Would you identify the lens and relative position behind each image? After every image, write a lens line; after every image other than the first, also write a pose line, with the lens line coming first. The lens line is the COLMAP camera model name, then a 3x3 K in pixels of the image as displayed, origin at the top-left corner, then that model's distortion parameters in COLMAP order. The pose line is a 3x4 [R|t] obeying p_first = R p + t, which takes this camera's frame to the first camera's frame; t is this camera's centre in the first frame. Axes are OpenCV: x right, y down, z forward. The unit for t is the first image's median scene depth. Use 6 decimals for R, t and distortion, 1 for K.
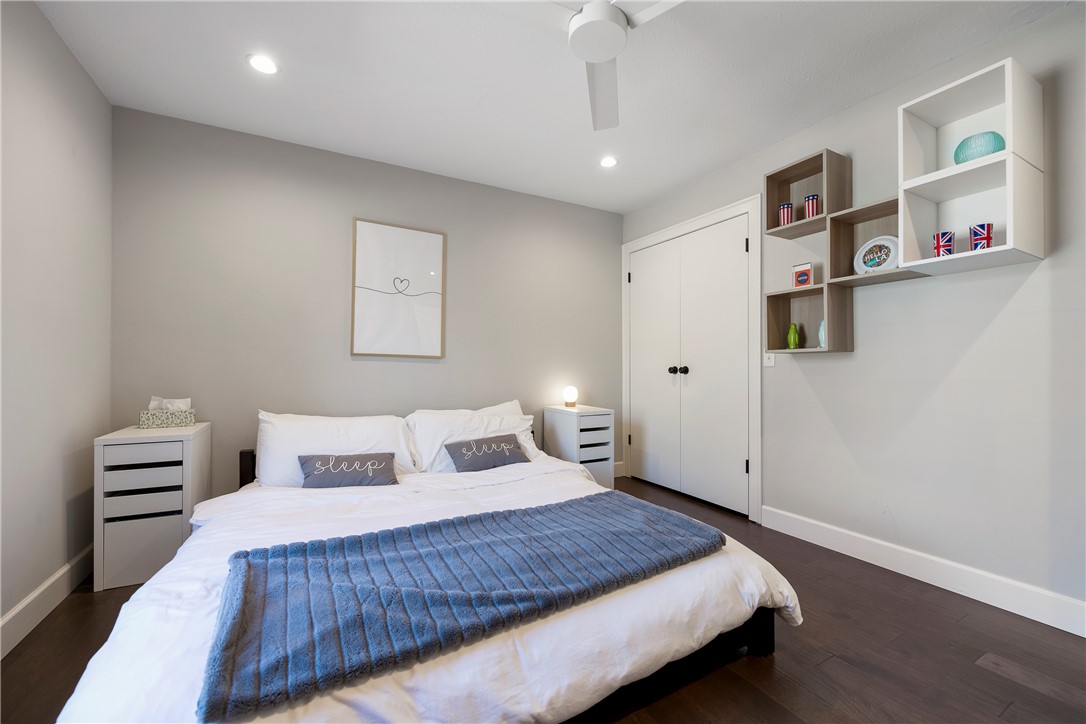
lens RADIAL K [[432.2, 0, 543.0], [0, 432.2, 362.0], [0, 0, 1]] dist [-0.001095, -0.000103]
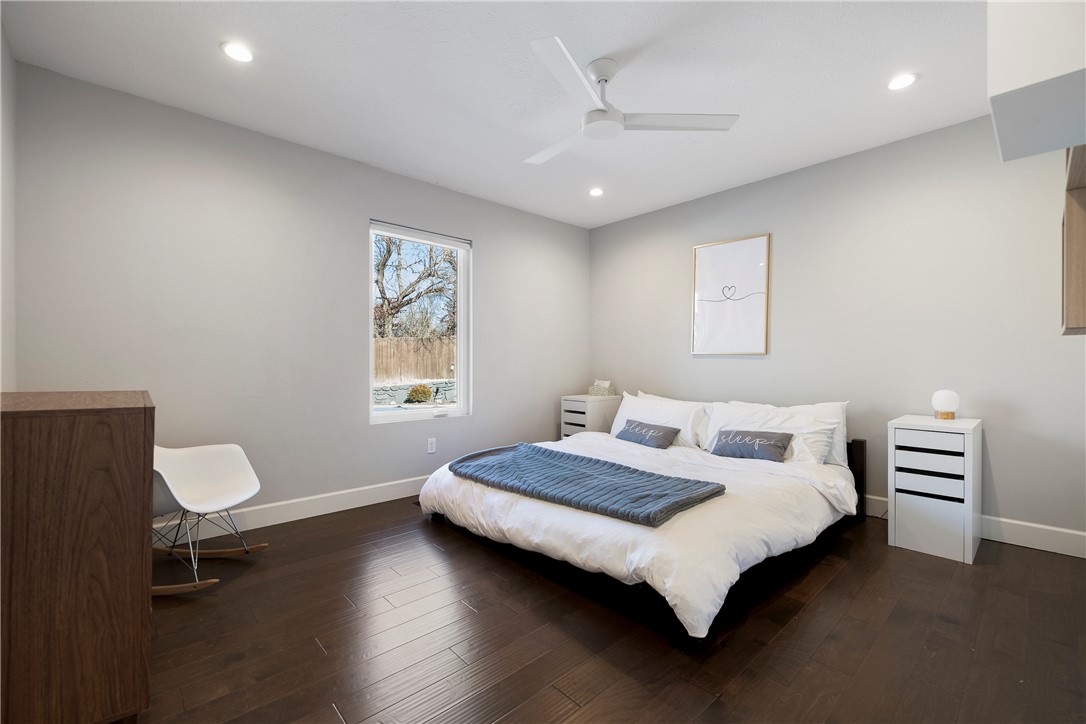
lens RADIAL K [[466.7, 0, 543.0], [0, 466.7, 362.0], [0, 0, 1]] dist [-0.000113, -0.000075]
pose [[0.236225, -0.003900, -0.971690, 1.006061], [0.008691, 0.999960, -0.001901, 0.008124], [0.971659, -0.007996, 0.236250, 0.301051]]
